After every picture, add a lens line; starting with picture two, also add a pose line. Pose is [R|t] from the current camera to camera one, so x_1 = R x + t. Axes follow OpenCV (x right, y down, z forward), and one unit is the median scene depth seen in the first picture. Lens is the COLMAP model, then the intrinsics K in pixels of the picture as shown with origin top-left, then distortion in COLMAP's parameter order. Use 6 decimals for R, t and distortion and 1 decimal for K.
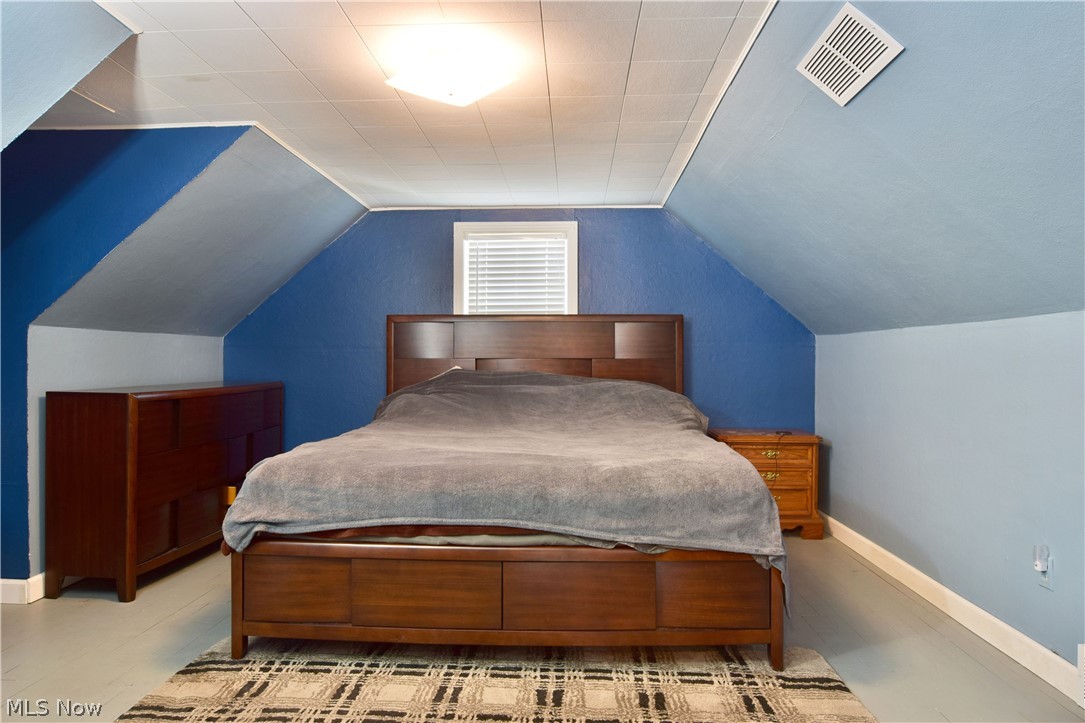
lens RADIAL K [[661.8, 0, 552.6], [0, 661.8, 366.1], [0, 0, 1]] dist [-0.012718, -0.005742]
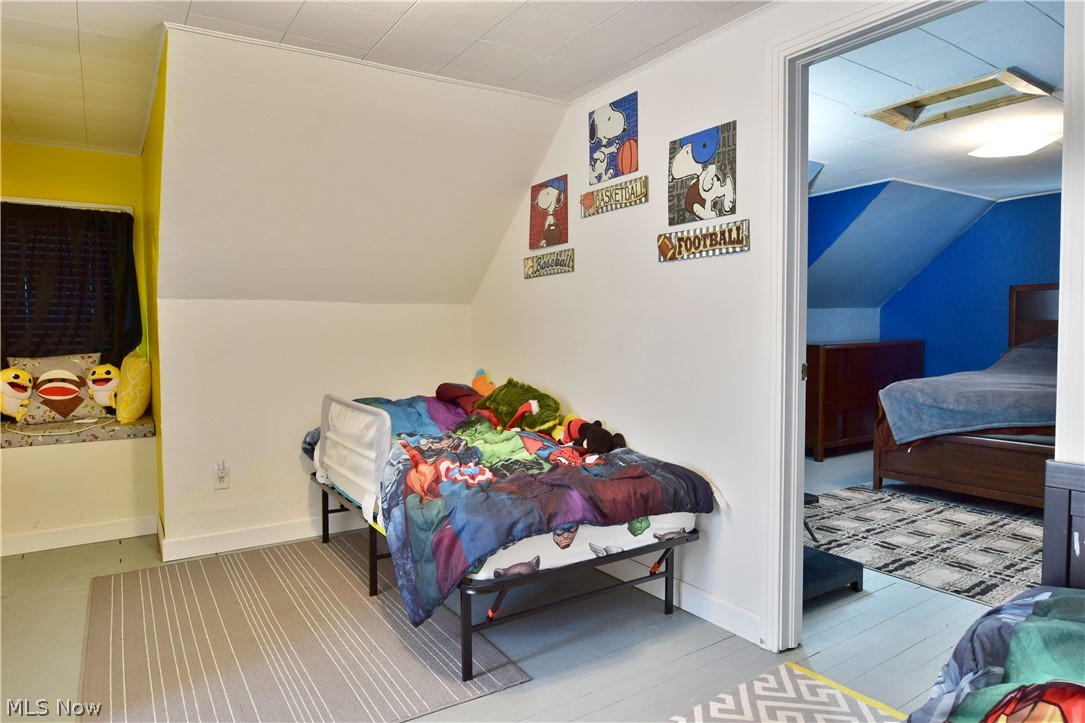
lens RADIAL K [[661.8, 0, 538.9], [0, 661.8, 360.2], [0, 0, 1]] dist [-0.012718, -0.005742]
pose [[0.572744, 0.026943, -0.819292, 0.309564], [0.014440, 0.998973, 0.042947, -0.003782], [0.819607, -0.036428, 0.571766, -0.523979]]
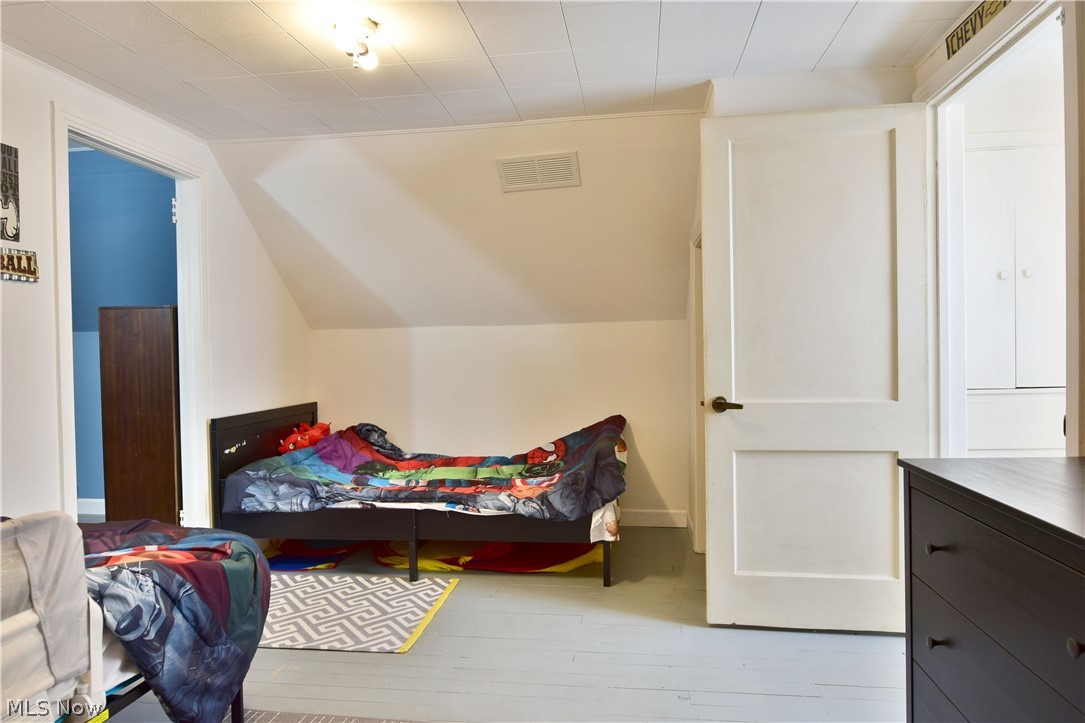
lens RADIAL K [[661.8, 0, 552.0], [0, 661.8, 362.0], [0, 0, 1]] dist [-0.012718, -0.005742]
pose [[0.106851, -0.021460, 0.994043, -0.701379], [0.014096, 0.999699, 0.020067, -0.005907], [-0.994175, 0.011867, 0.107121, -0.570616]]
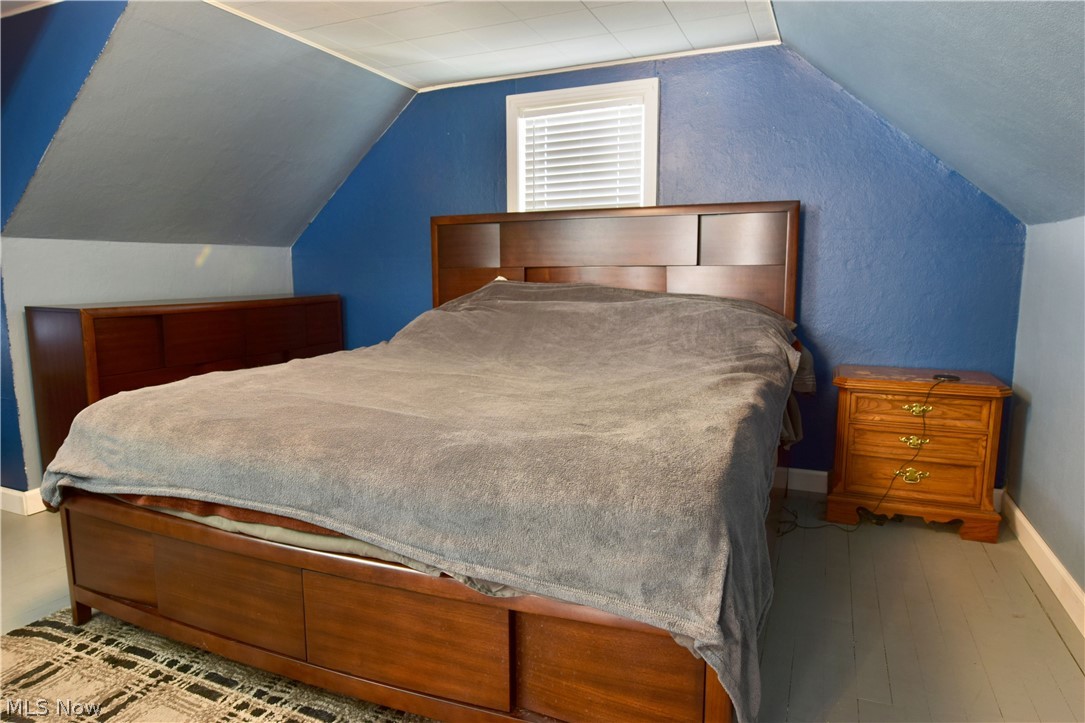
lens RADIAL K [[661.8, 0, 536.9], [0, 661.8, 362.1], [0, 0, 1]] dist [-0.012718, -0.005742]
pose [[0.934750, 0.041497, -0.352874, 0.223985], [0.004855, 0.991572, 0.129466, -0.001058], [0.355273, -0.122731, 0.926671, 0.283282]]
